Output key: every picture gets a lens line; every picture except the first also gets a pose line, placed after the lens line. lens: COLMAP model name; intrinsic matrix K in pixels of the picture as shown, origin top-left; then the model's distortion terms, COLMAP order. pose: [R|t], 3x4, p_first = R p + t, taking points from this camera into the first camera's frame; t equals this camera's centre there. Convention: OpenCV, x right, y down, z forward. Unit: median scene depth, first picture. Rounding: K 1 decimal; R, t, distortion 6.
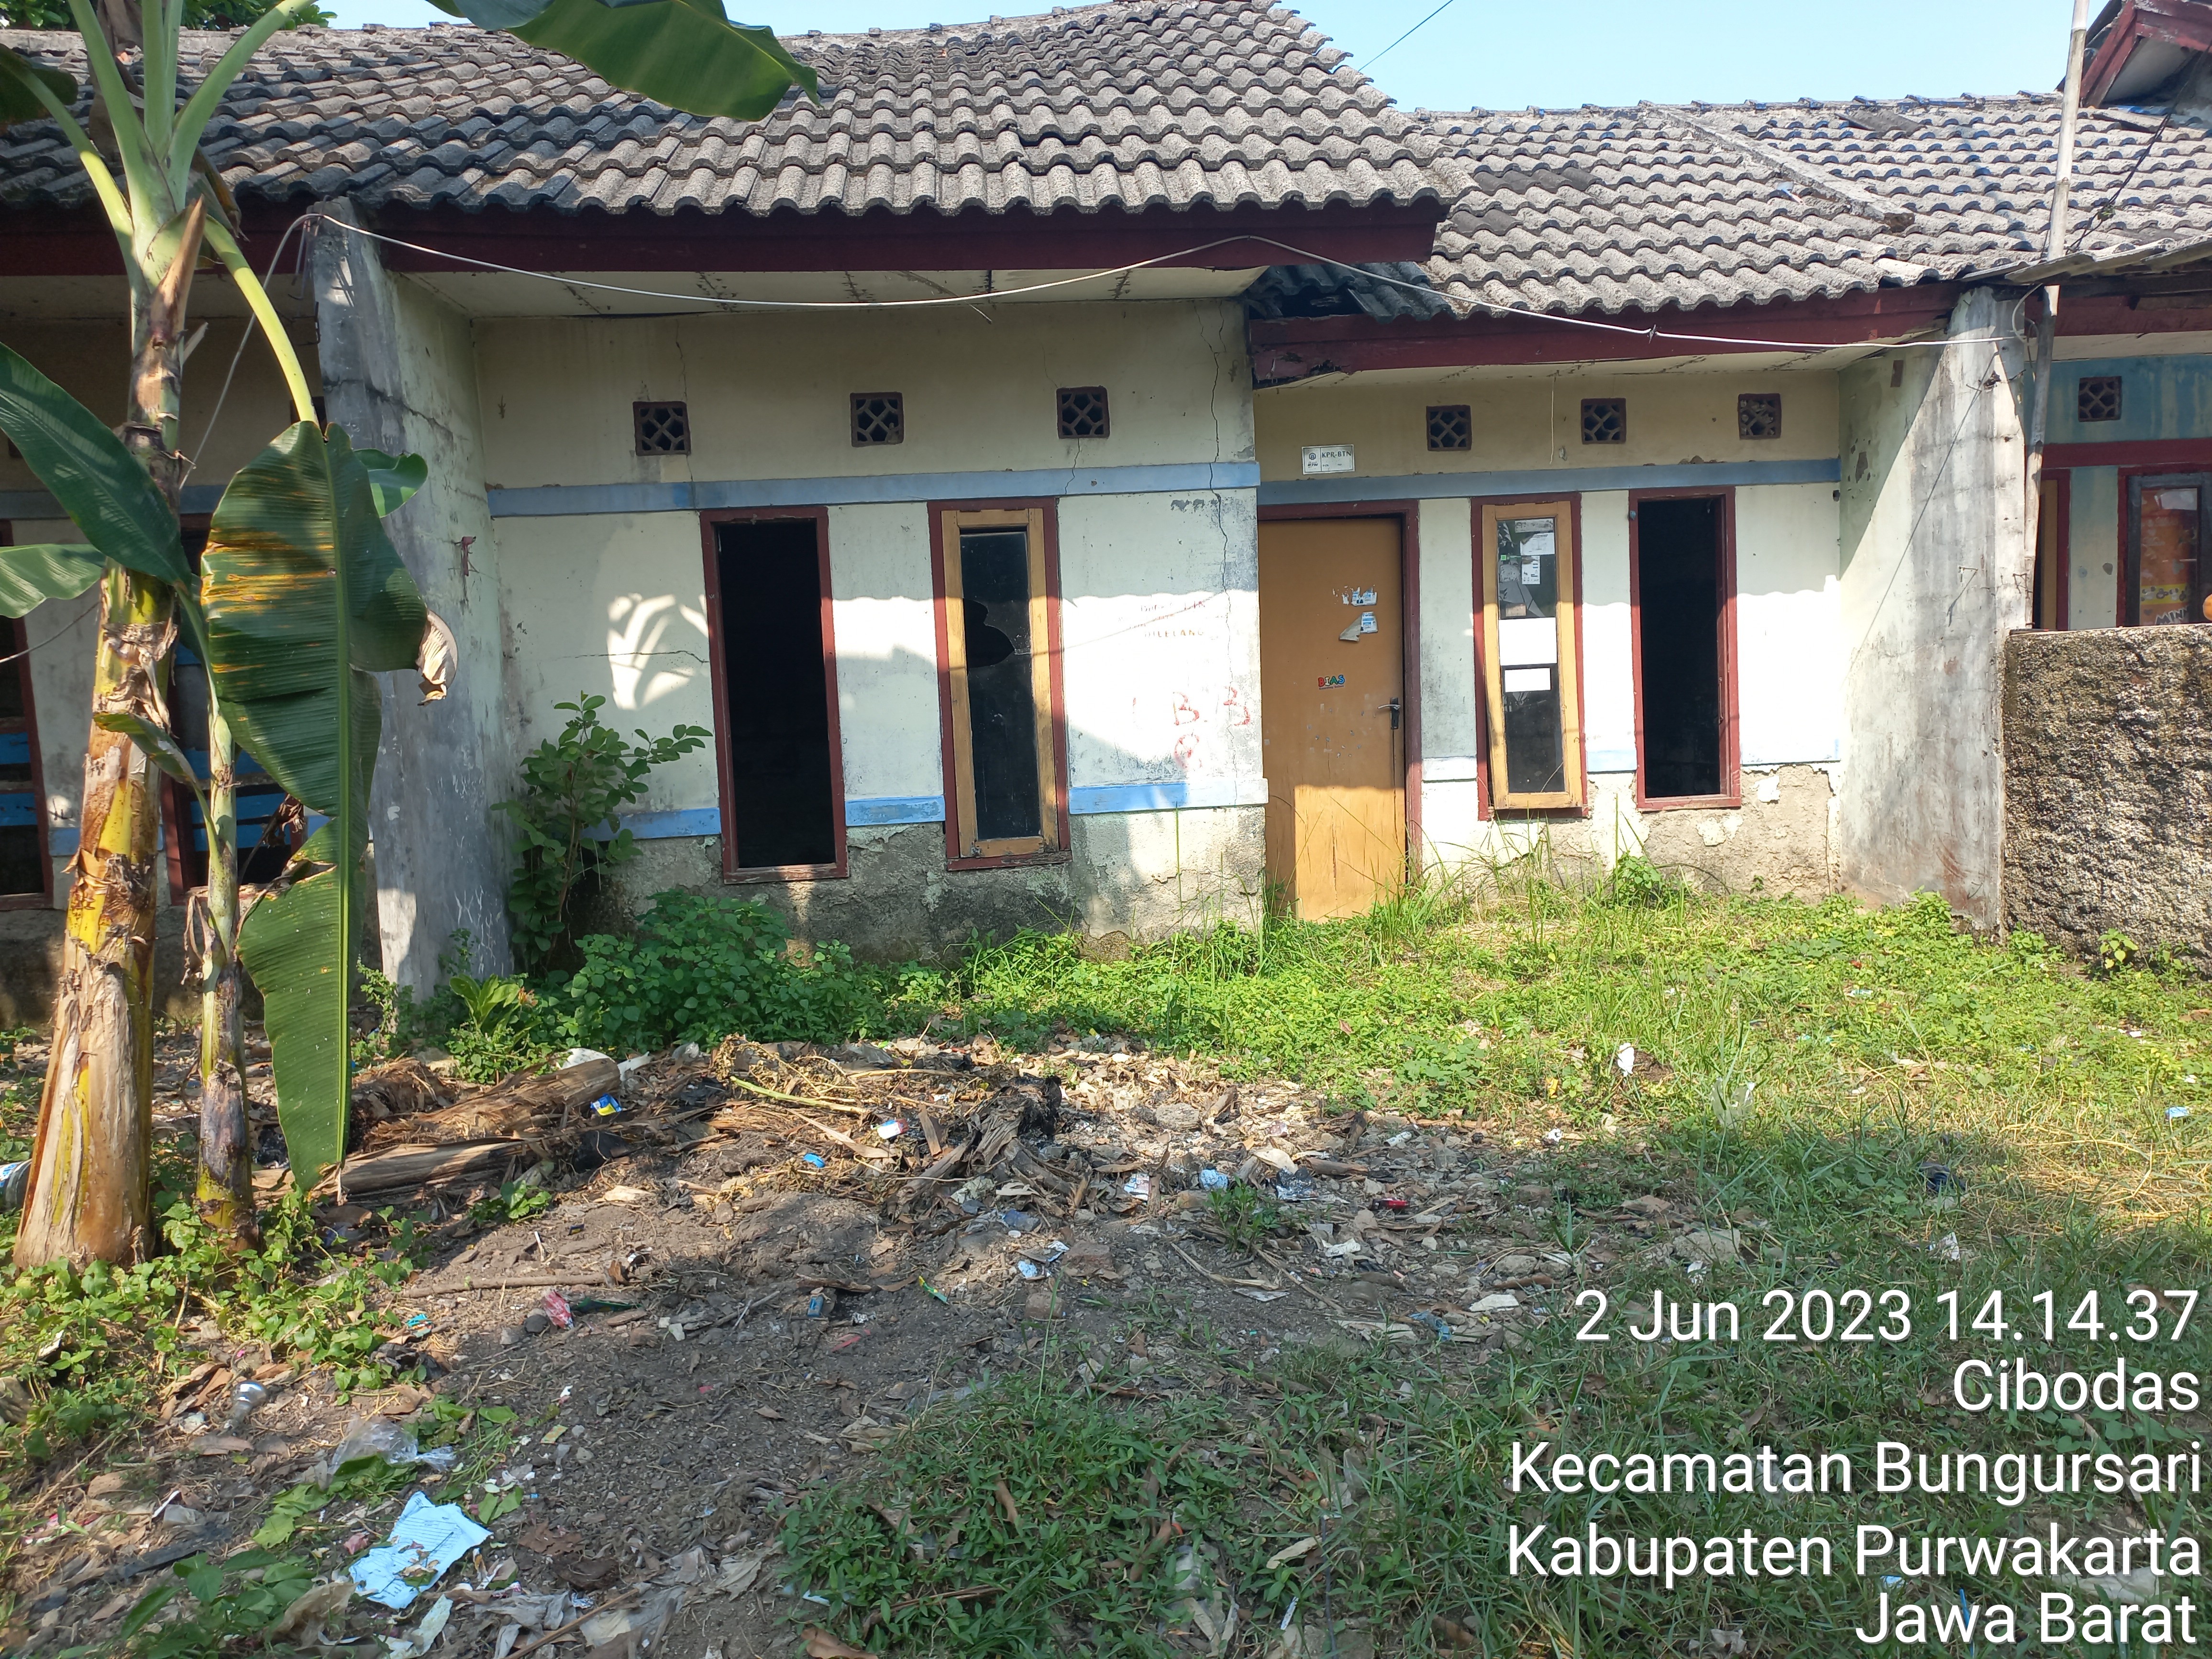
lens RADIAL K [[1716.0, 0, 1106.0], [0, 1716.0, 829.5], [0, 0, 1]] dist [0.089094, -0.132360]
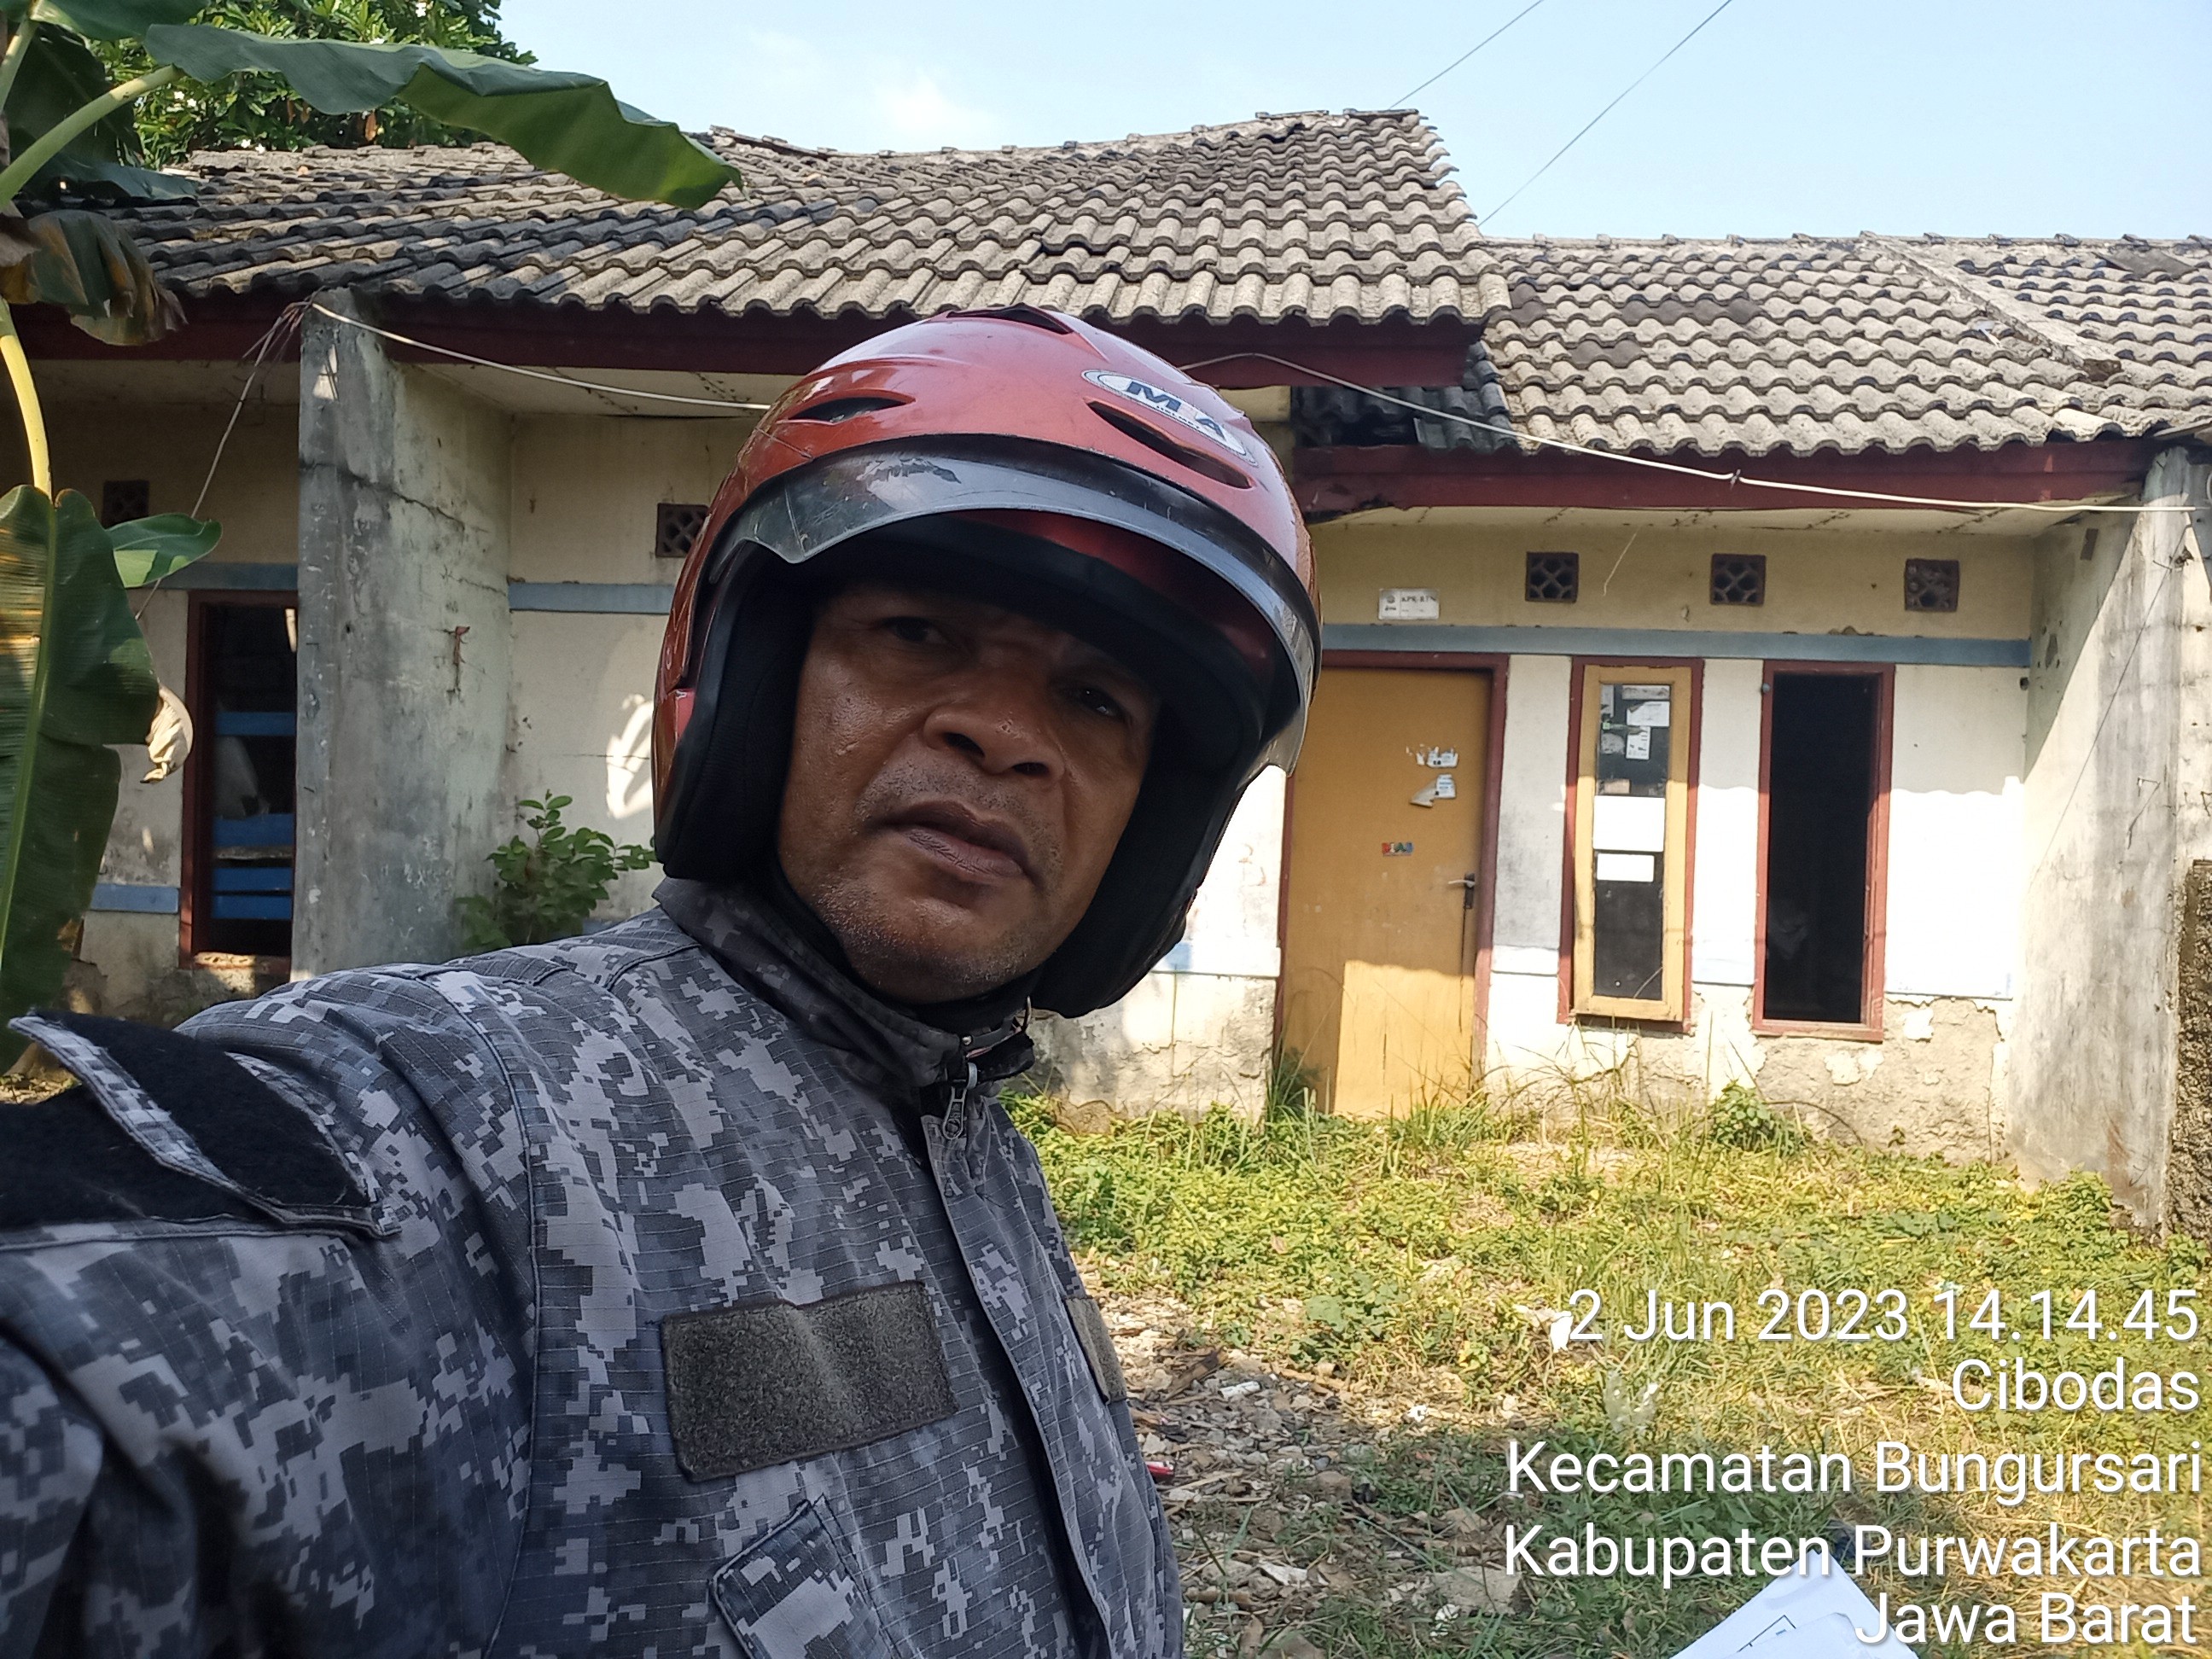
lens RADIAL K [[1776.2, 0, 1057.9], [0, 1776.2, 826.8], [0, 0, 1]] dist [0.091264, -0.163054]
pose [[0.974454, 0.085317, -0.207749, 0.152985], [-0.102010, 0.992247, -0.070991, -0.014141], [0.200082, 0.090370, 0.975603, 0.065263]]
